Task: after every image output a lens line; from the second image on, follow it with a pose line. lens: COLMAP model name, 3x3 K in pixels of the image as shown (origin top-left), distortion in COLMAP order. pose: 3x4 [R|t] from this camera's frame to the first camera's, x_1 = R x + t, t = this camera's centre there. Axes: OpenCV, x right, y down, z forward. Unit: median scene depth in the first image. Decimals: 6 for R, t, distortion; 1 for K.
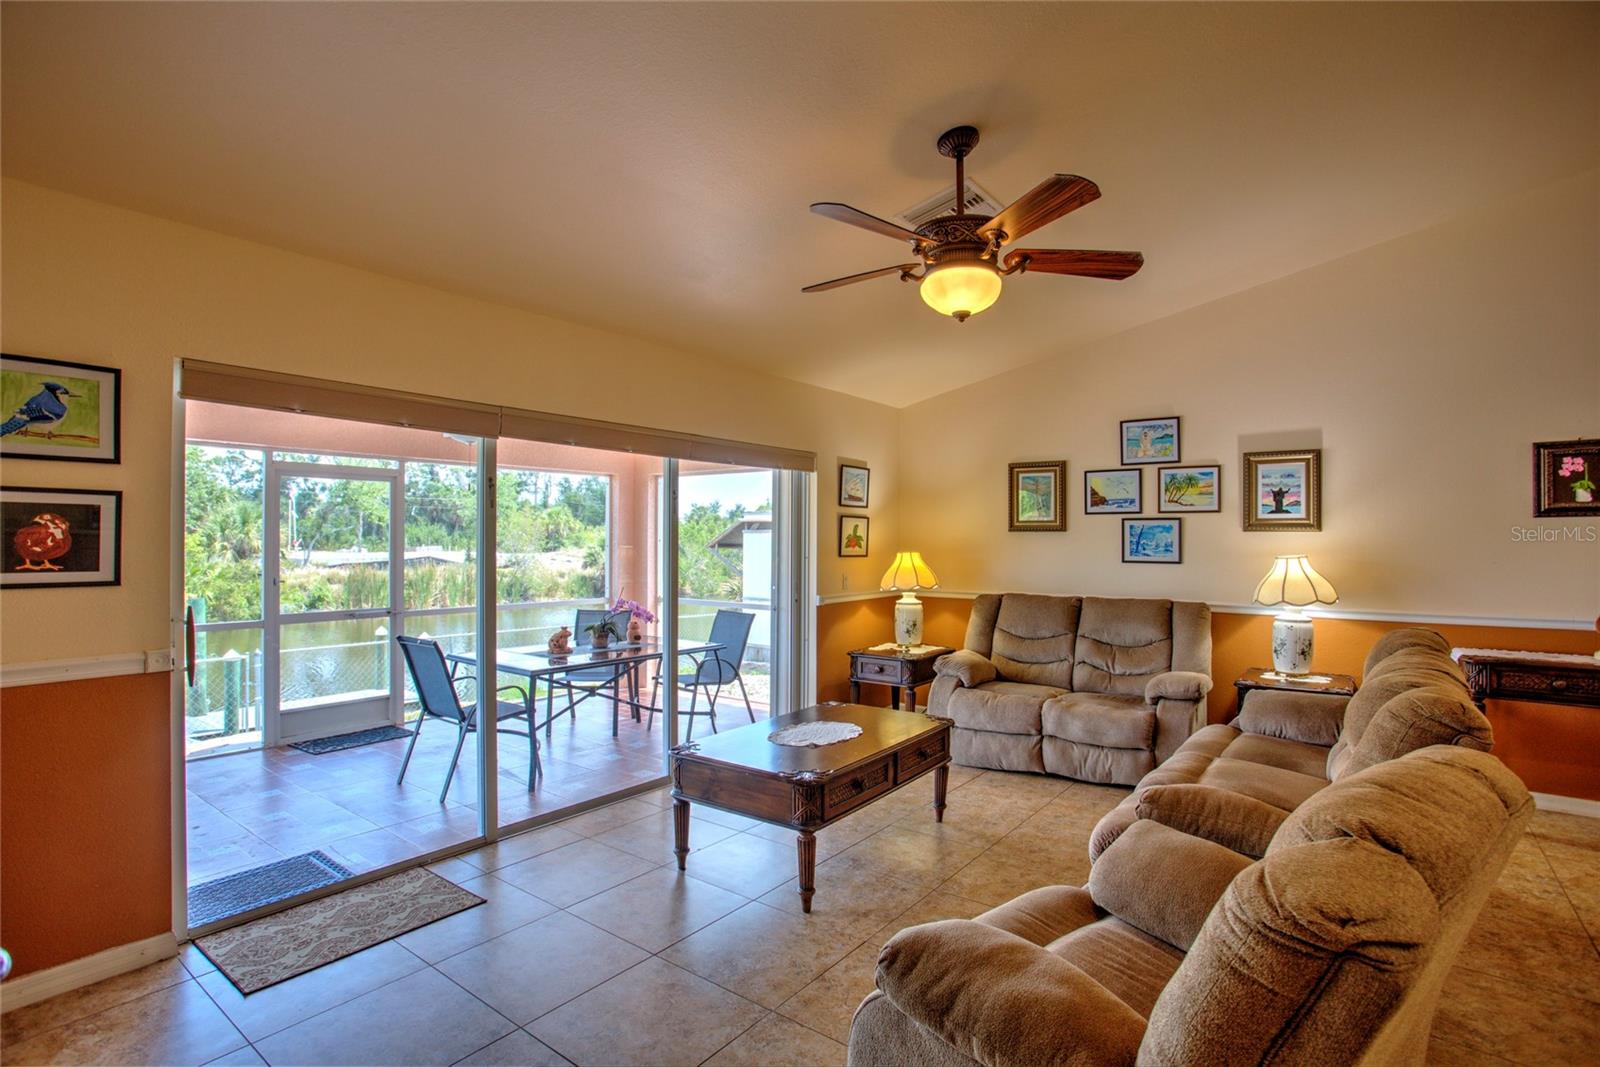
lens RADIAL K [[782.4, 0, 791.9], [0, 782.4, 535.3], [0, 0, 1]] dist [-0.015492, 0.001782]
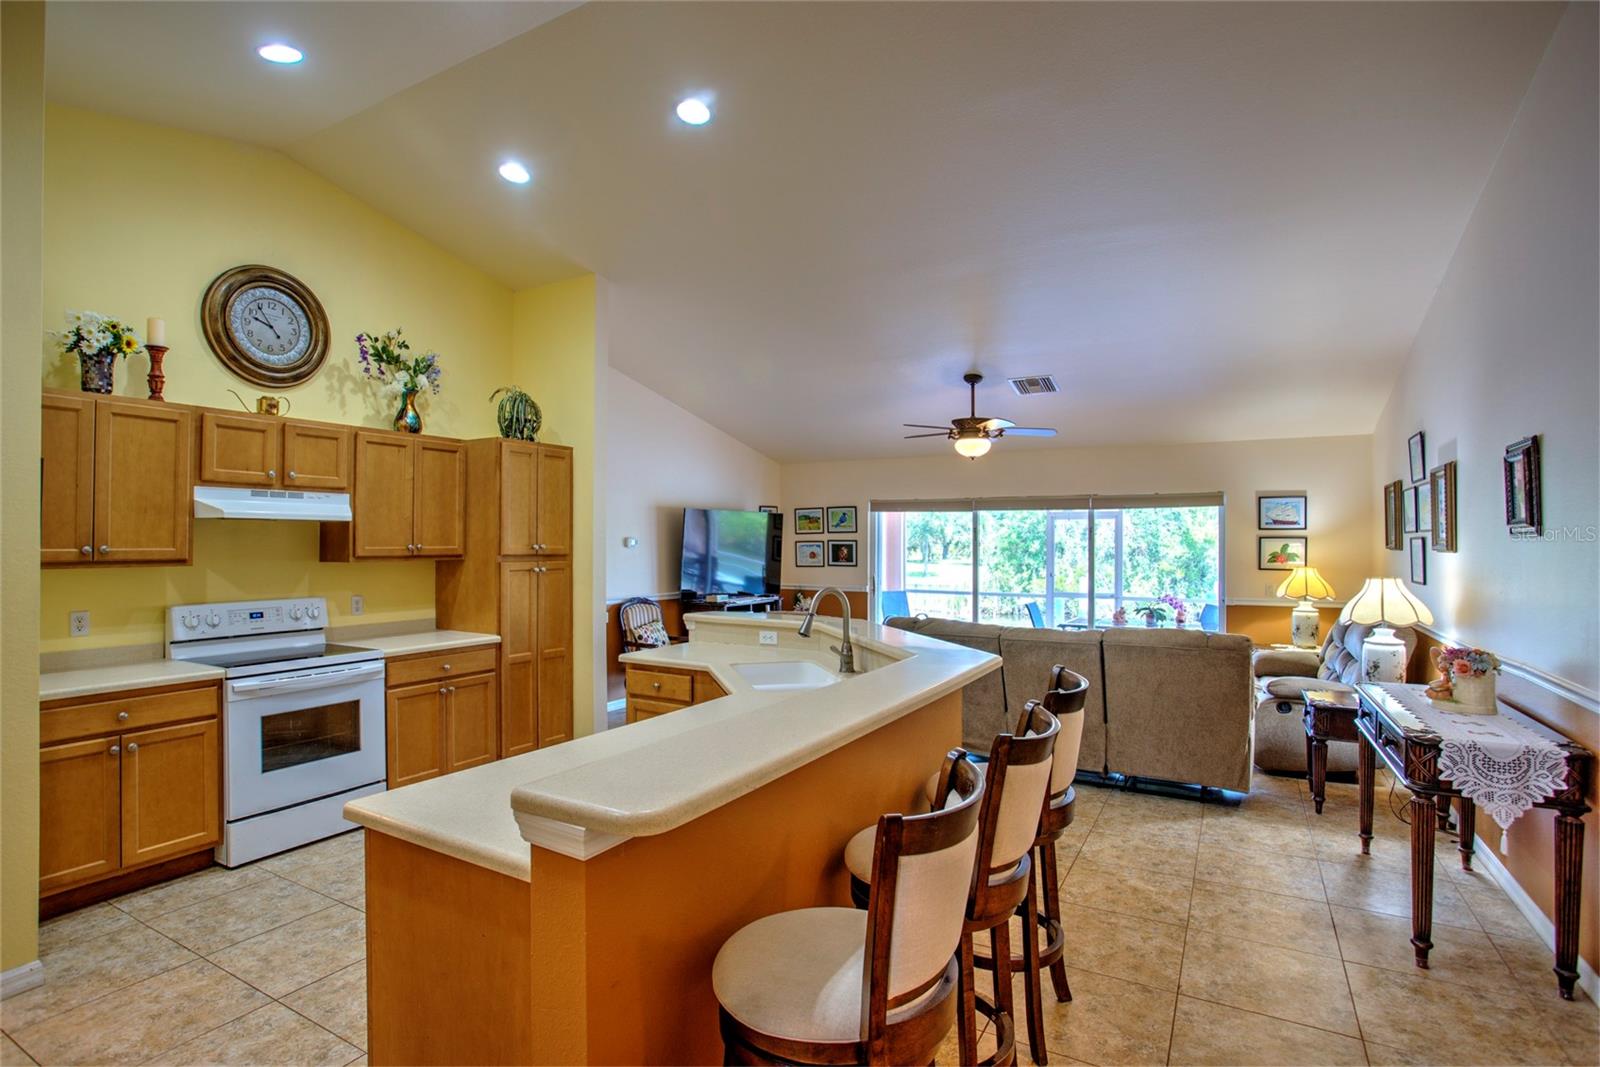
lens RADIAL K [[782.4, 0, 808.3], [0, 782.4, 539.6], [0, 0, 1]] dist [-0.015492, 0.001782]
pose [[0.152395, -0.007958, -0.988288, 1.252935], [0.003765, 0.999965, -0.007472, -0.015716], [0.988312, -0.002582, 0.152420, 0.102511]]
